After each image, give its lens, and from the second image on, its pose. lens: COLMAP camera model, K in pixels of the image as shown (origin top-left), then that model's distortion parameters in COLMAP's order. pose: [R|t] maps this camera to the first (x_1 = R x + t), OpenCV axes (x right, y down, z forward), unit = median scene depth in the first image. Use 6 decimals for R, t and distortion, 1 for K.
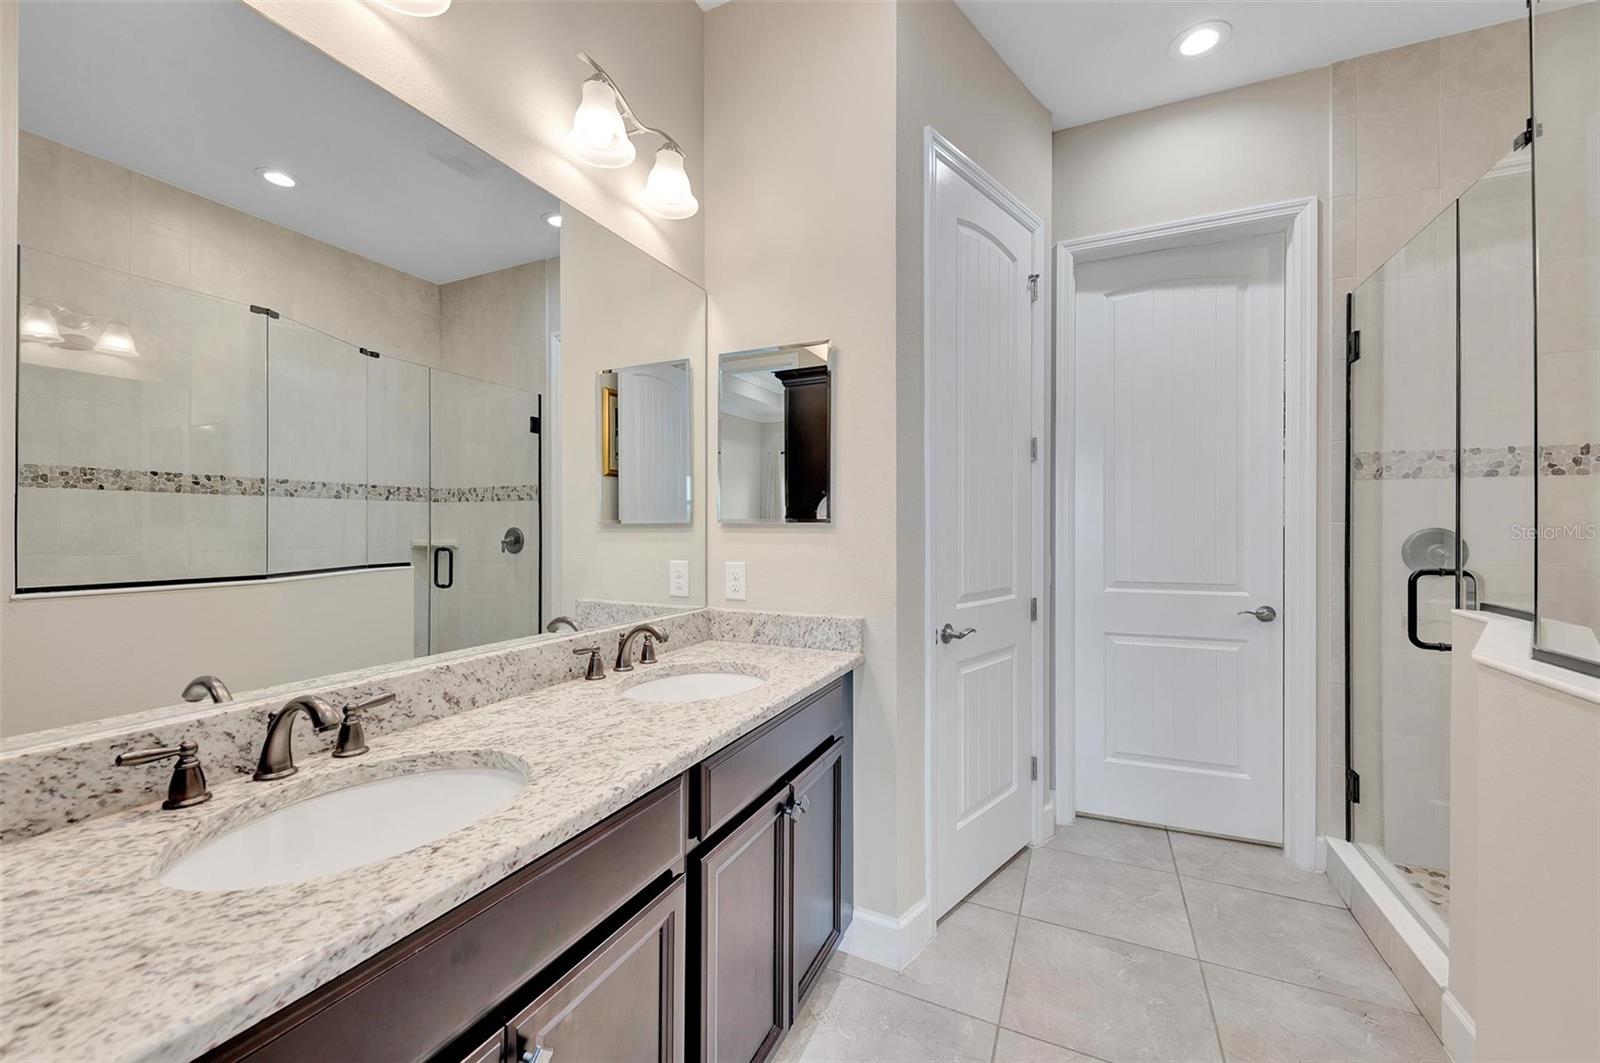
lens RADIAL K [[632.0, 0, 809.2], [0, 632.0, 542.8], [0, 0, 1]] dist [0.008773, -0.004212]
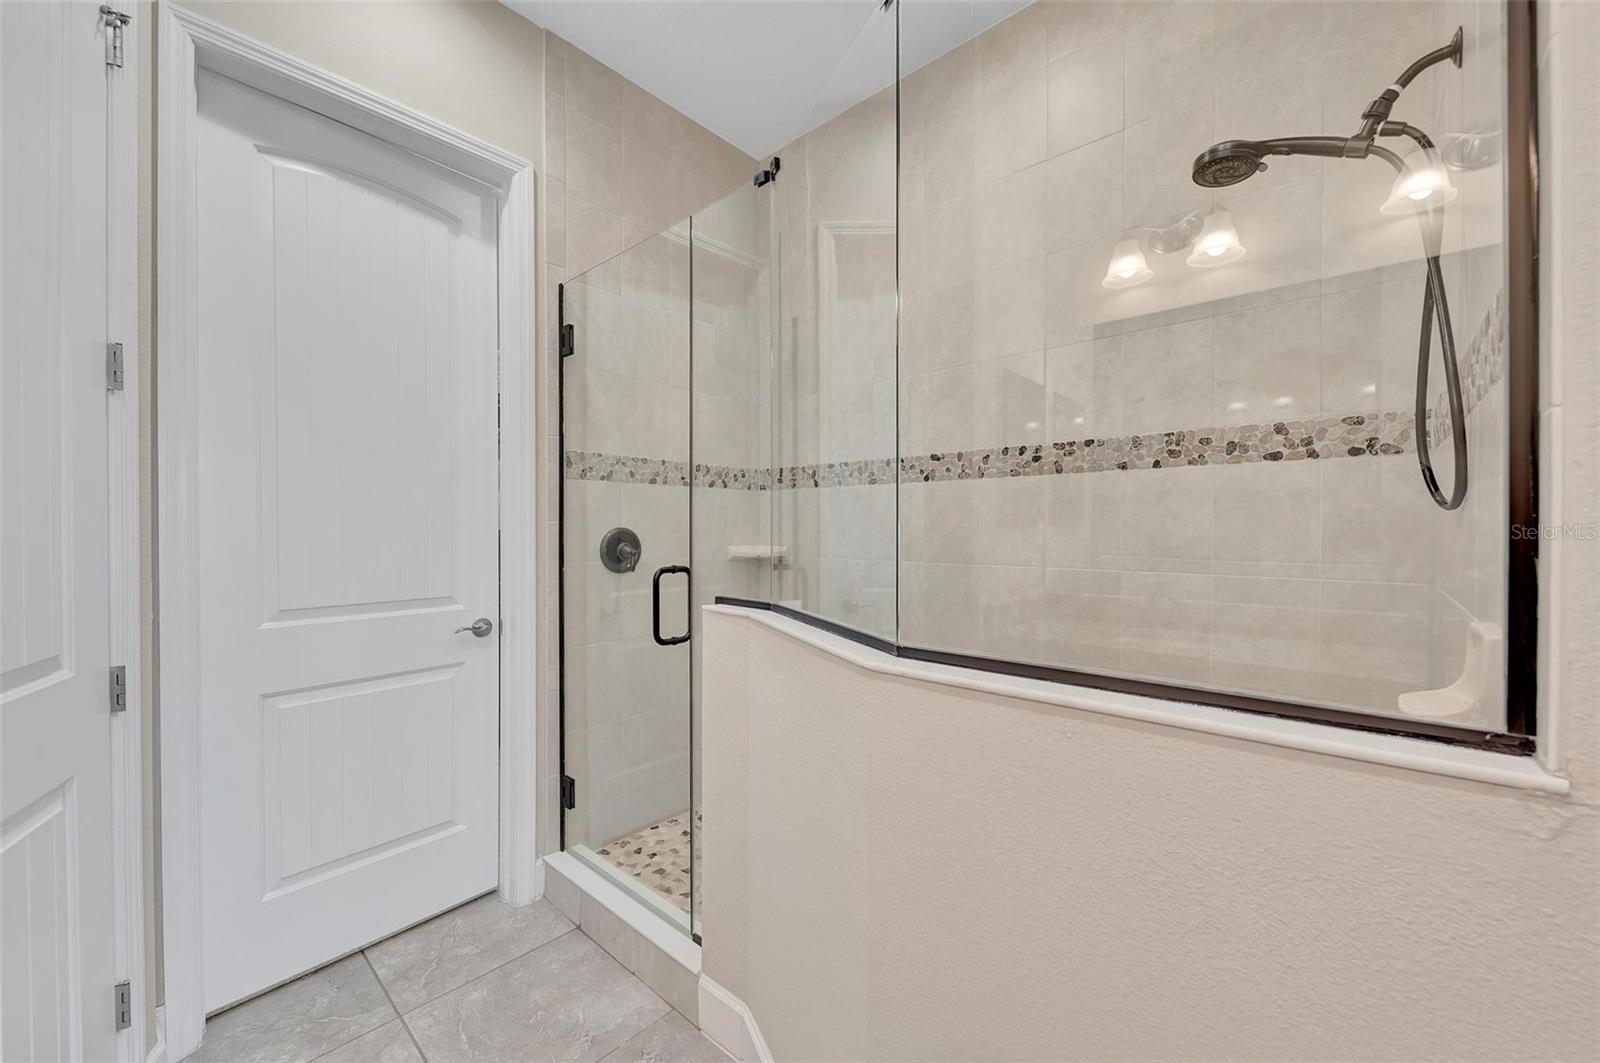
lens RADIAL K [[632.0, 0, 813.5], [0, 632.0, 532.1], [0, 0, 1]] dist [0.008773, -0.004212]
pose [[0.318365, -0.004492, 0.947958, 0.059126], [0.017655, 0.999843, -0.001191, -0.008238], [-0.947804, 0.017115, 0.318394, 0.332625]]
